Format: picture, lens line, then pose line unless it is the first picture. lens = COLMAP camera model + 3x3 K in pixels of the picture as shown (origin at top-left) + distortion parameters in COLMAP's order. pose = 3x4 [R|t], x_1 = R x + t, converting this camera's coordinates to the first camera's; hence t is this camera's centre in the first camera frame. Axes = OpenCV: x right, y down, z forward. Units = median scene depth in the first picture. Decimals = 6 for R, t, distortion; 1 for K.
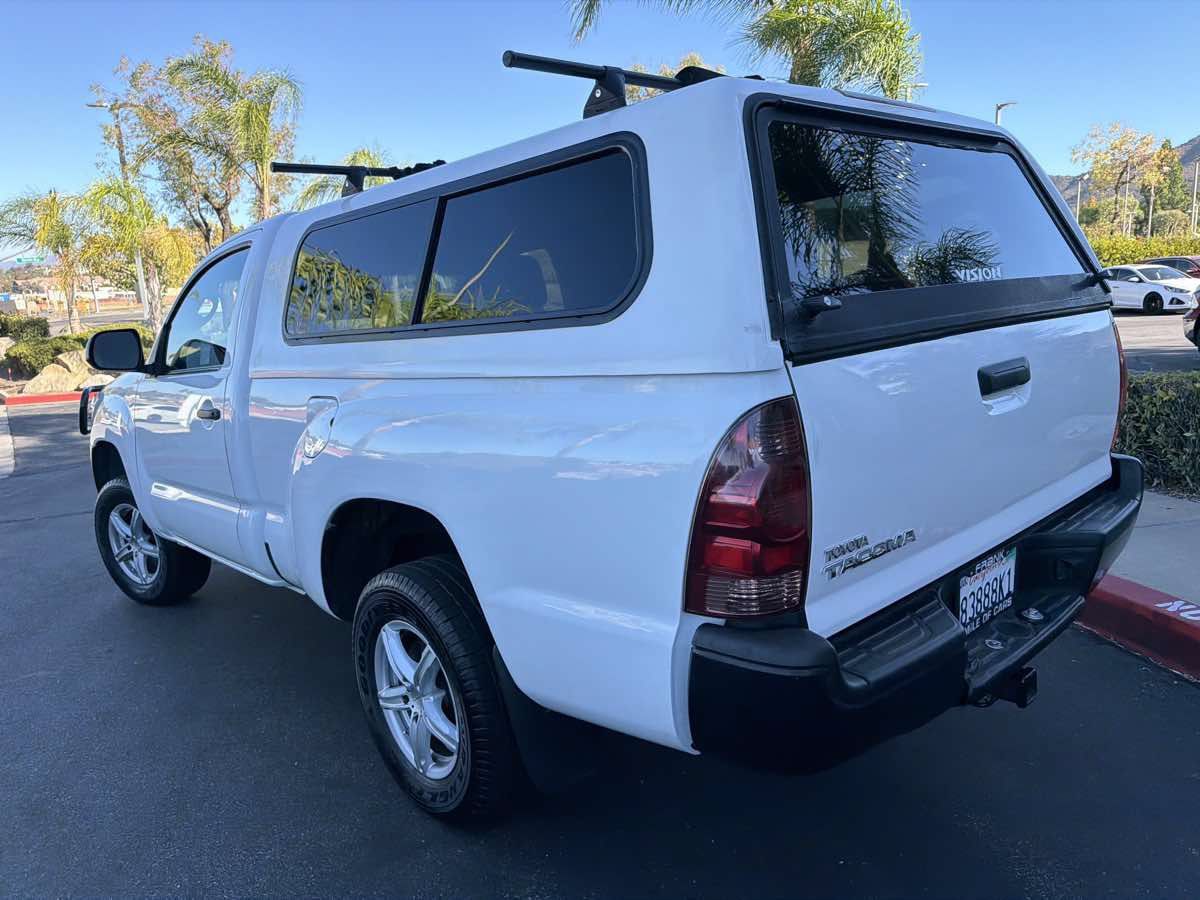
lens RADIAL K [[862.3, 0, 600.0], [0, 862.3, 450.0], [0, 0, 1]] dist [0.005423, 0.001296]
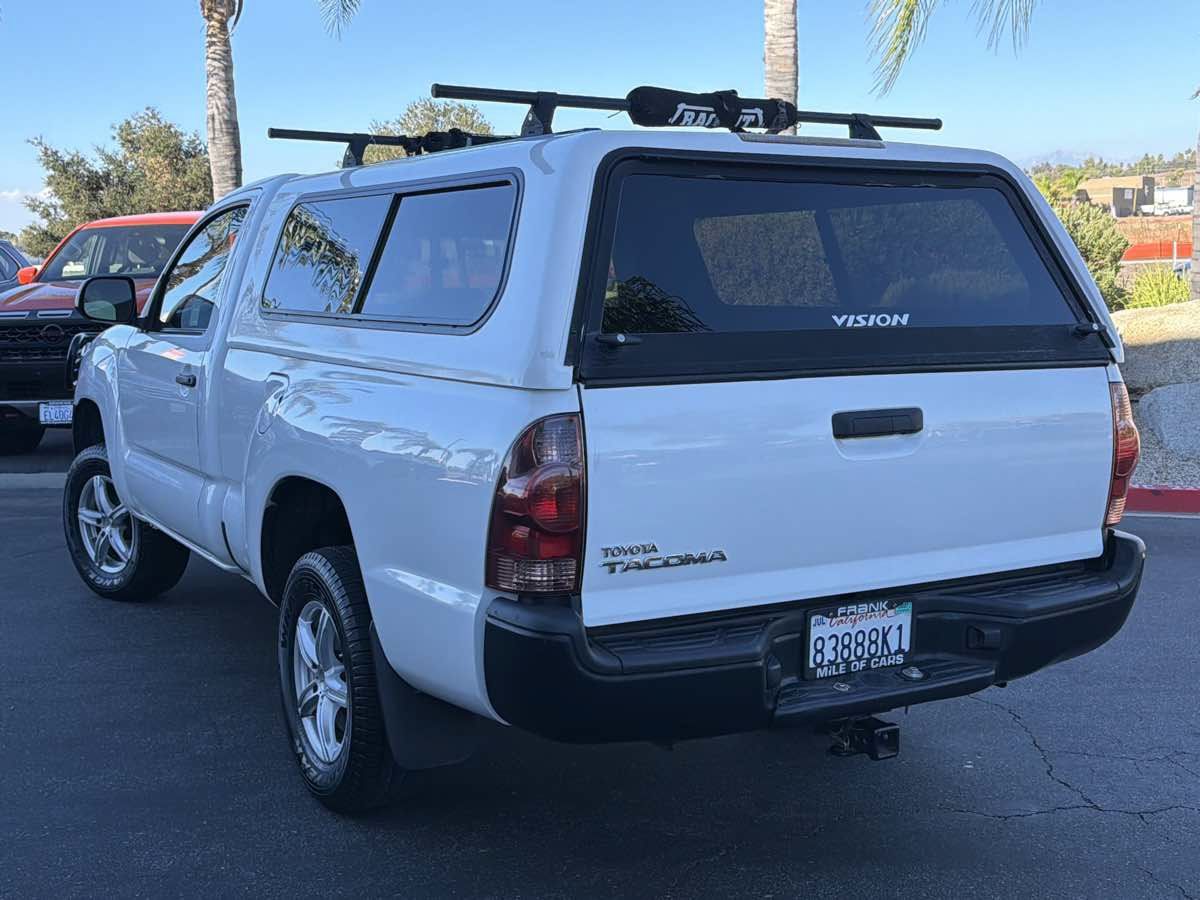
lens RADIAL K [[1434.5, 0, 600.0], [0, 1434.5, 450.0], [0, 0, 1]] dist [0.037819, 0.044529]
pose [[0.973690, 0.113612, -0.197533, 0.426313], [-0.120085, 0.992540, -0.021066, 0.017968], [0.193666, 0.044233, 0.980070, -0.623784]]
